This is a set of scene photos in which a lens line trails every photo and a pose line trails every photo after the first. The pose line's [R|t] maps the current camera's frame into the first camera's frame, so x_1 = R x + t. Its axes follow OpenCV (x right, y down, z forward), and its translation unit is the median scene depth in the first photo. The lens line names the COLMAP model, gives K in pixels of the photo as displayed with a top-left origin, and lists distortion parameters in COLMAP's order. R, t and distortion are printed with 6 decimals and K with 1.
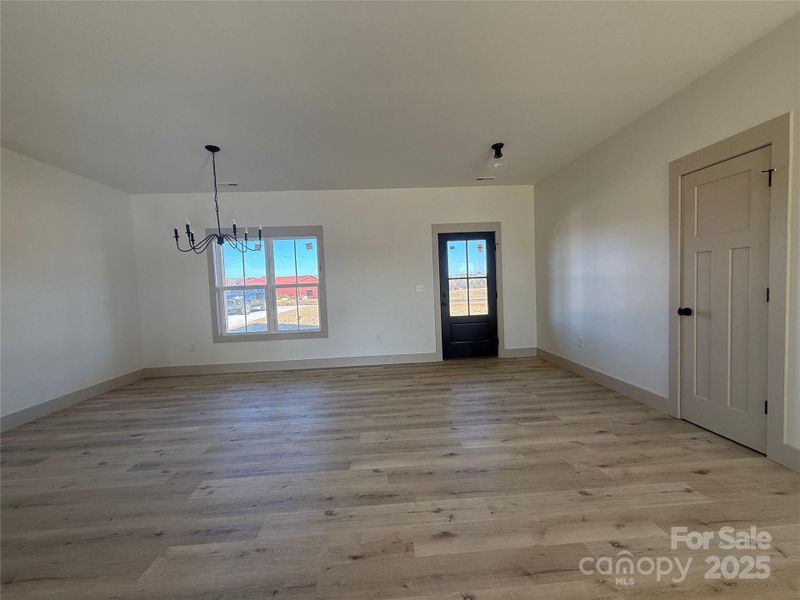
lens RADIAL K [[317.9, 0, 396.6], [0, 317.9, 300.6], [0, 0, 1]] dist [-0.000053, -0.000084]
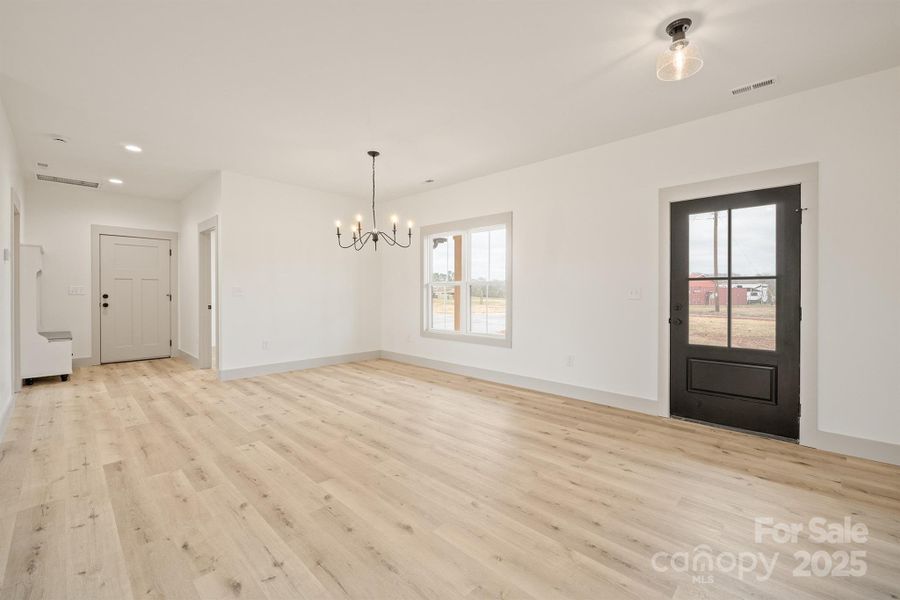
lens RADIAL K [[376.2, 0, 451.7], [0, 376.2, 294.6], [0, 0, 1]] dist [-0.007553, -0.000393]
pose [[0.681800, 0.049808, -0.729841, 0.607527], [-0.065723, 0.997815, 0.006699, -0.027338], [0.728581, 0.043400, 0.683584, 0.365165]]
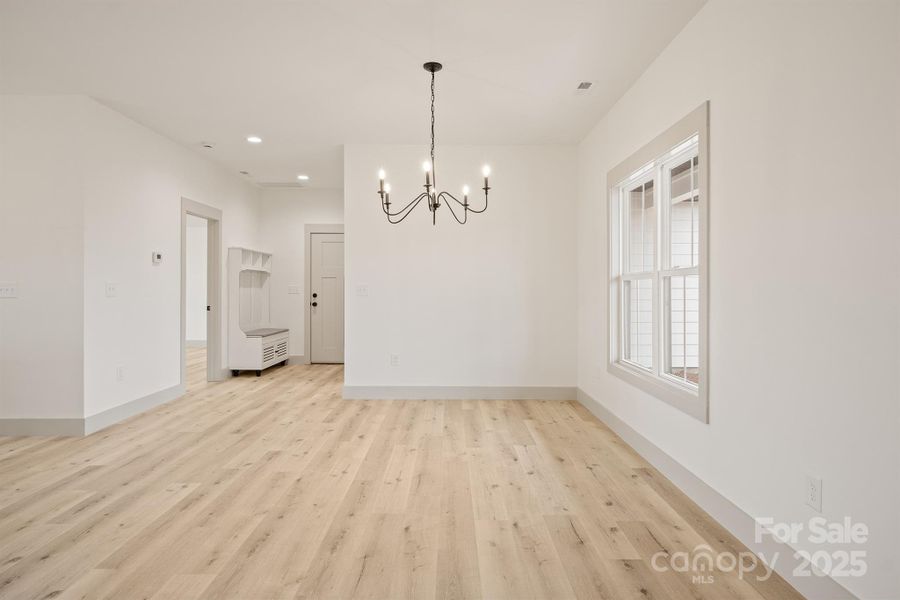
lens RADIAL K [[515.0, 0, 450.6], [0, 515.0, 287.5], [0, 0, 1]] dist [-0.001098, 0.000200]
pose [[-0.052368, 0.036431, -0.997963, 0.561595], [-0.048042, 0.998085, 0.038956, -0.062789], [0.997472, 0.049984, -0.050518, 1.203401]]
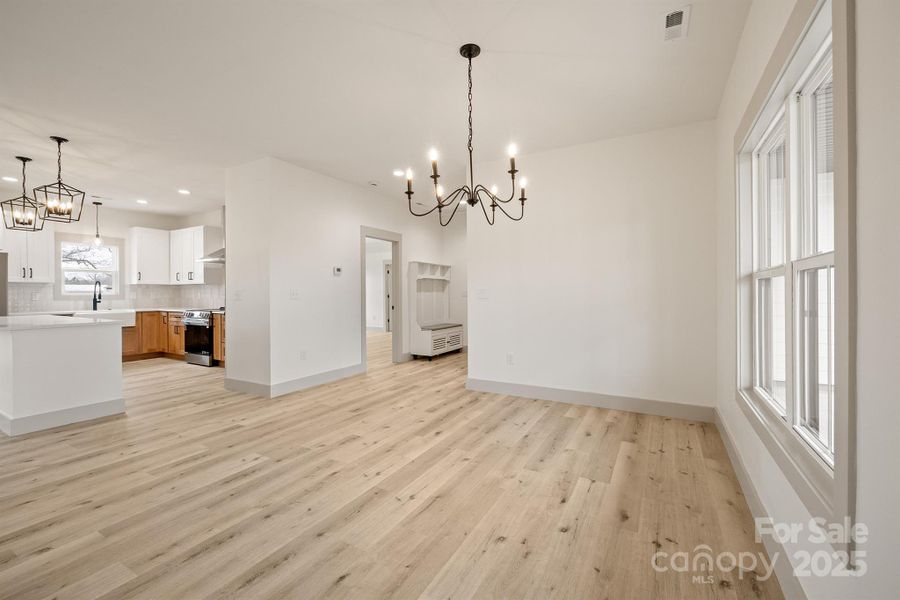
lens RADIAL K [[377.8, 0, 452.1], [0, 377.8, 294.2], [0, 0, 1]] dist [-0.008816, -0.000290]
pose [[-0.534004, 0.045063, -0.844280, 0.083591], [-0.015331, 0.997898, 0.062959, -0.057403], [0.845343, 0.046564, -0.532191, 1.490057]]
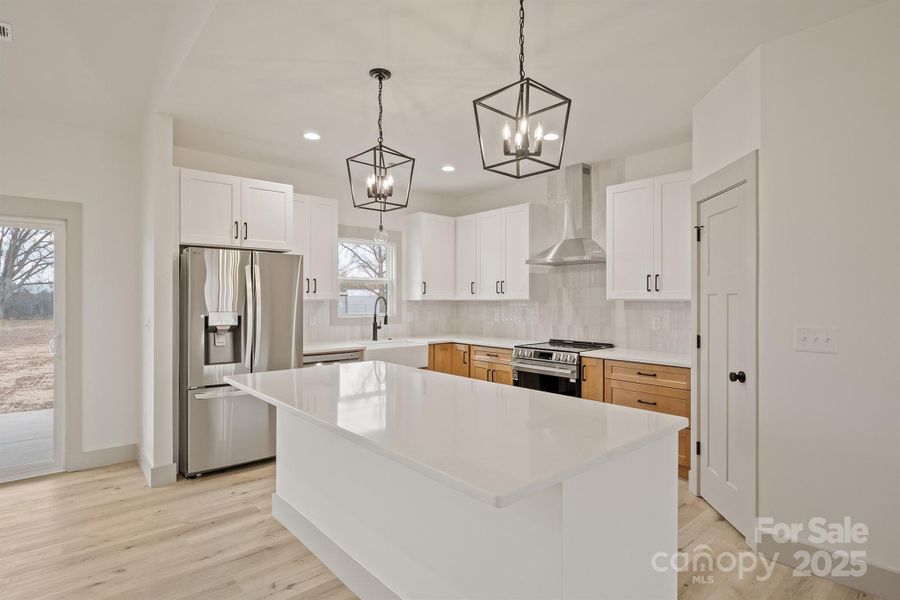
lens RADIAL K [[464.5, 0, 452.1], [0, 464.5, 299.5], [0, 0, 1]] dist [-0.002501, -0.000613]
pose [[-0.791150, 0.040513, -0.610278, 0.204598], [0.003307, 0.998073, 0.061968, -0.062029], [0.611613, 0.047008, -0.789760, 0.203506]]
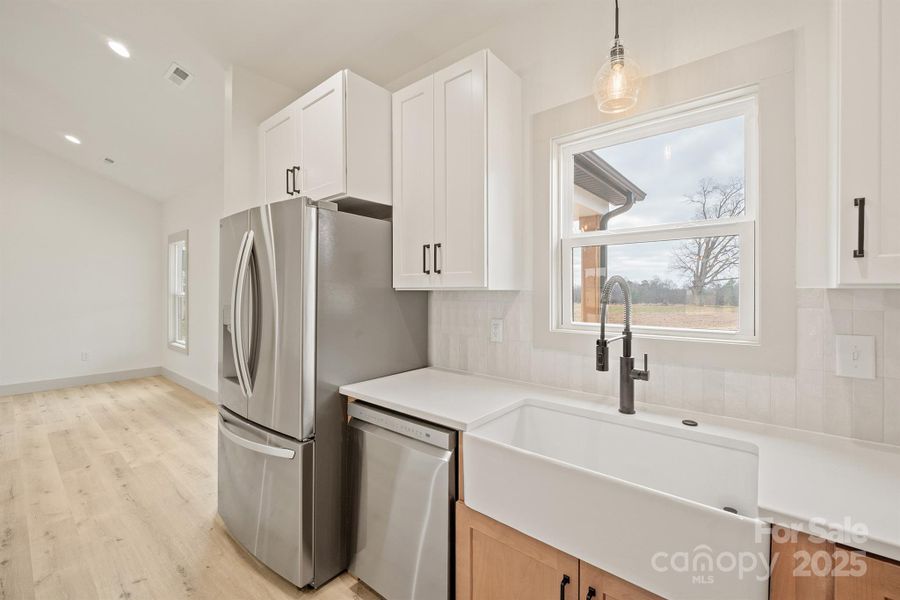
lens RADIAL K [[376.2, 0, 451.7], [0, 376.2, 294.6], [0, 0, 1]] dist [-0.007553, -0.000393]
pose [[-0.733455, 0.033359, 0.678919, -0.781146], [0.059666, 0.998099, 0.015417, 0.033801], [-0.677114, 0.051816, -0.734052, -0.863287]]
